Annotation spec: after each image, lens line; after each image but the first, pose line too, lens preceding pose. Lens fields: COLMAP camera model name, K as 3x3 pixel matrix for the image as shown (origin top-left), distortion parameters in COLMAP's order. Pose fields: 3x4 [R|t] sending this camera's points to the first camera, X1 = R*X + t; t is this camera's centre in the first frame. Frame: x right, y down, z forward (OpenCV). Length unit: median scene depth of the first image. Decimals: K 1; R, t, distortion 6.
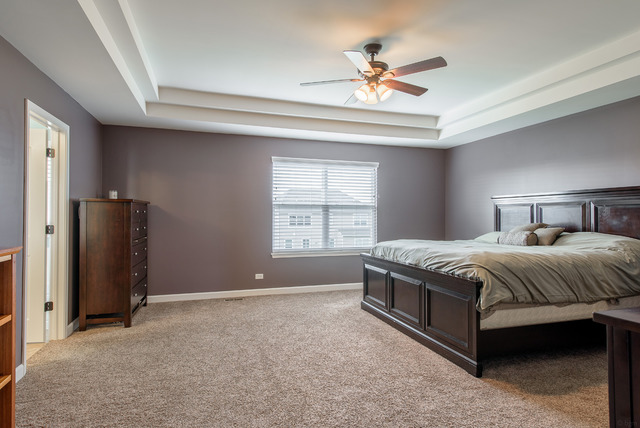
lens RADIAL K [[352.2, 0, 320.0], [0, 352.2, 214.0], [0, 0, 1]] dist [0.027369, -0.017602]
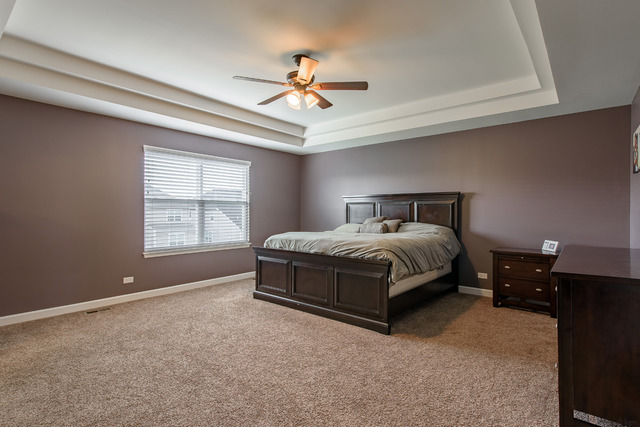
lens RADIAL K [[315.9, 0, 320.0], [0, 315.9, 213.5], [0, 0, 1]] dist [0.004719, -0.000104]
pose [[0.843801, -0.002411, 0.536651, -0.270945], [-0.003865, 0.999937, 0.010569, 0.001507], [-0.536643, -0.010992, 0.843738, 0.110053]]
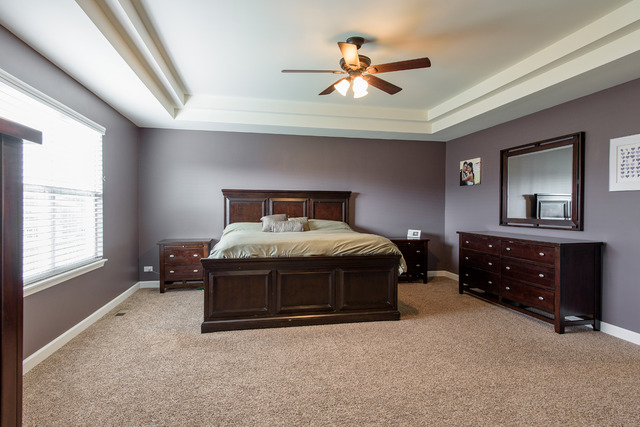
lens RADIAL K [[352.2, 0, 320.0], [0, 352.2, 213.5], [0, 0, 1]] dist [0.027369, -0.017602]
pose [[0.108610, -0.014062, 0.993985, -0.709628], [-0.009386, 0.999841, 0.015170, 0.003817], [-0.994040, -0.010977, 0.108460, 0.812660]]
